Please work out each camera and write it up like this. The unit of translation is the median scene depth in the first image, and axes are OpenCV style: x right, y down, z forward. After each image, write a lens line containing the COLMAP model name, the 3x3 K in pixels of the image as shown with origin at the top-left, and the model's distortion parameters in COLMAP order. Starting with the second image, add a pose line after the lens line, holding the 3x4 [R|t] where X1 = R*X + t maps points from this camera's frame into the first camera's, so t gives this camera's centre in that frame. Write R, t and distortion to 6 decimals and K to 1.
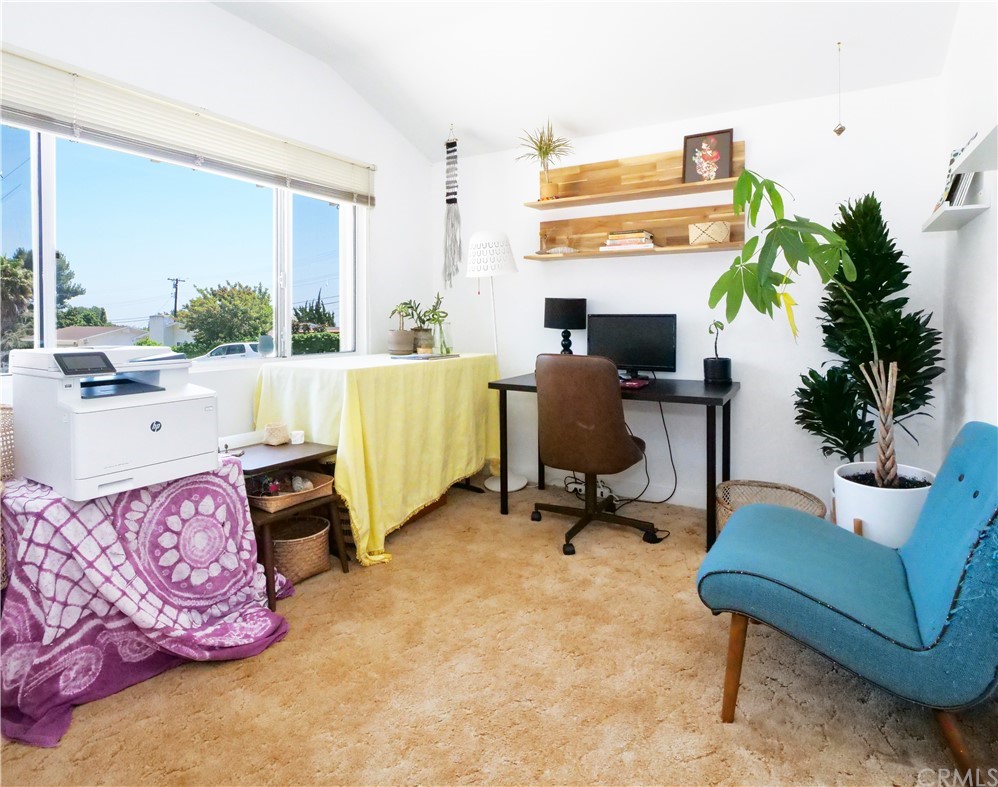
lens RADIAL K [[514.5, 0, 499.2], [0, 514.5, 385.2], [0, 0, 1]] dist [-0.014960, -0.000743]
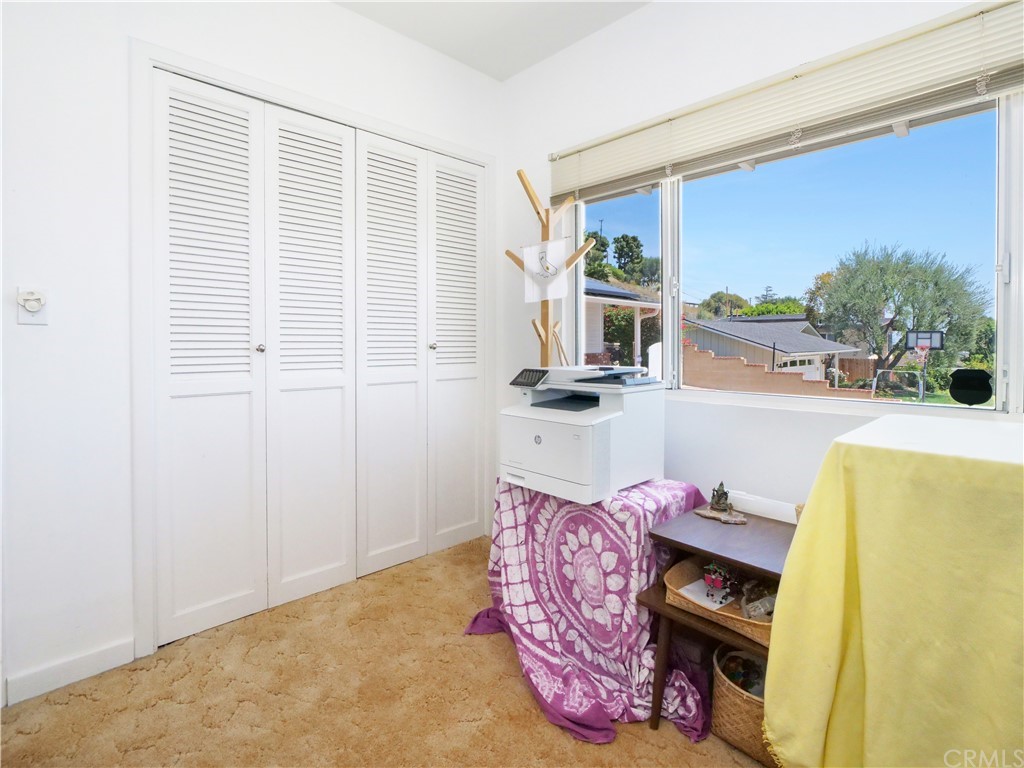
lens RADIAL K [[514.0, 0, 511.3], [0, 514.0, 371.9], [0, 0, 1]] dist [-0.004726, -0.001178]
pose [[-0.251773, 0.057245, -0.966092, 0.362784], [-0.120646, 0.988606, 0.090021, -0.140457], [0.960237, 0.139220, -0.241998, 1.063497]]
